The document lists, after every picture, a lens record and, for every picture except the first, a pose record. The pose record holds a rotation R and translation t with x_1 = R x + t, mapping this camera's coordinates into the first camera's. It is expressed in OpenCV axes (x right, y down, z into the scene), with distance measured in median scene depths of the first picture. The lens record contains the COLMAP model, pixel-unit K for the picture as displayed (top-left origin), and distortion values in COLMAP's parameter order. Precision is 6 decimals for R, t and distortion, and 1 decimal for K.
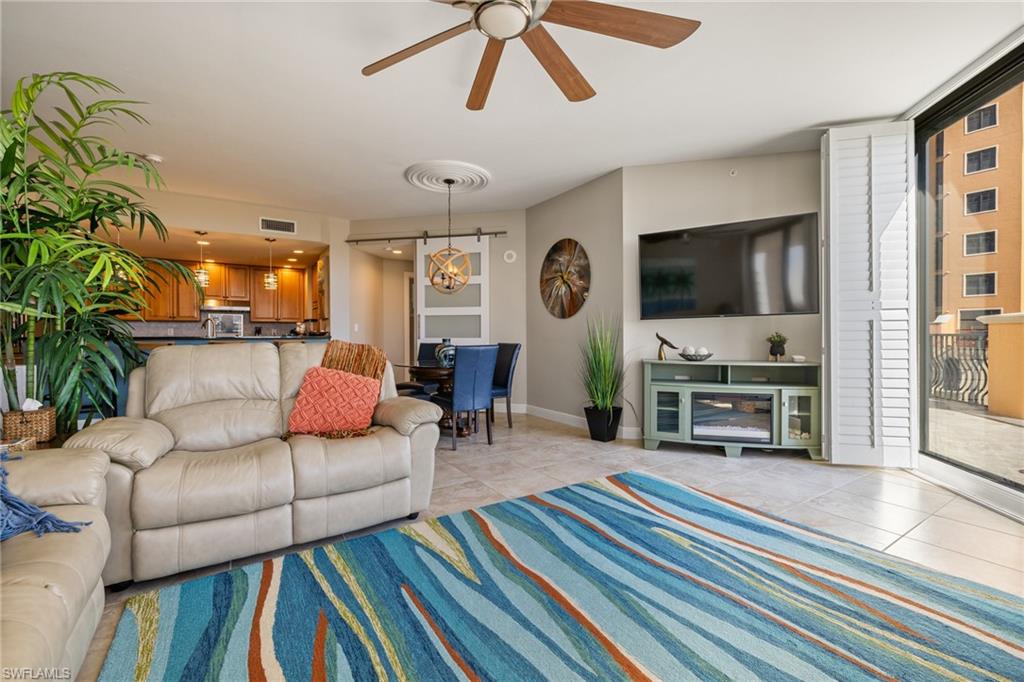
lens RADIAL K [[434.2, 0, 518.5], [0, 434.2, 338.6], [0, 0, 1]] dist [0.000284, 0.000619]
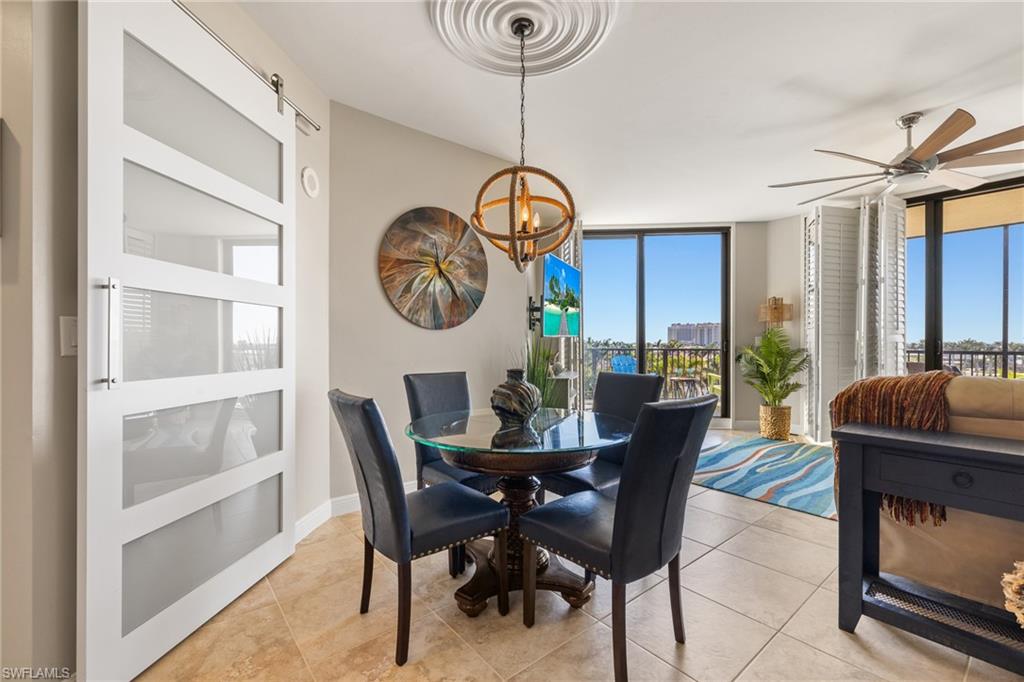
lens RADIAL K [[434.2, 0, 511.6], [0, 434.2, 342.1], [0, 0, 1]] dist [0.000284, 0.000619]
pose [[-0.111200, 0.004772, 0.993787, -0.497102], [0.007766, 0.999962, -0.003933, -0.021952], [-0.993768, 0.007280, -0.111233, 0.861646]]
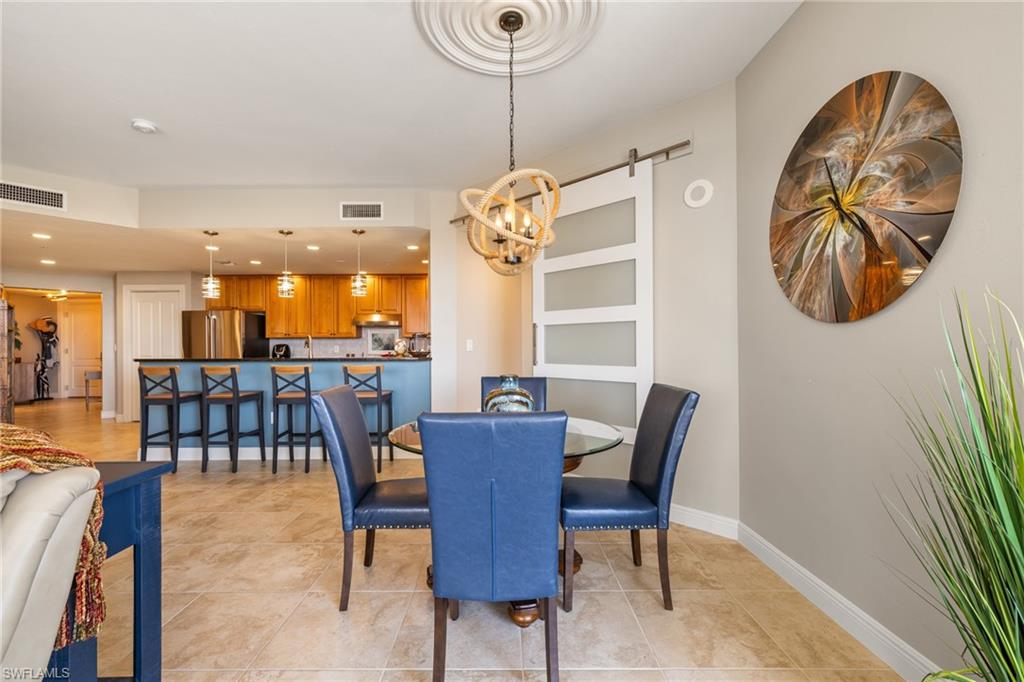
lens RADIAL K [[434.2, 0, 502.6], [0, 434.2, 344.4], [0, 0, 1]] dist [0.000284, 0.000619]
pose [[0.836681, -0.003098, -0.547682, 0.060209], [-0.002814, 0.999946, -0.009955, -0.022431], [0.547684, 0.009870, 0.836627, 0.505645]]
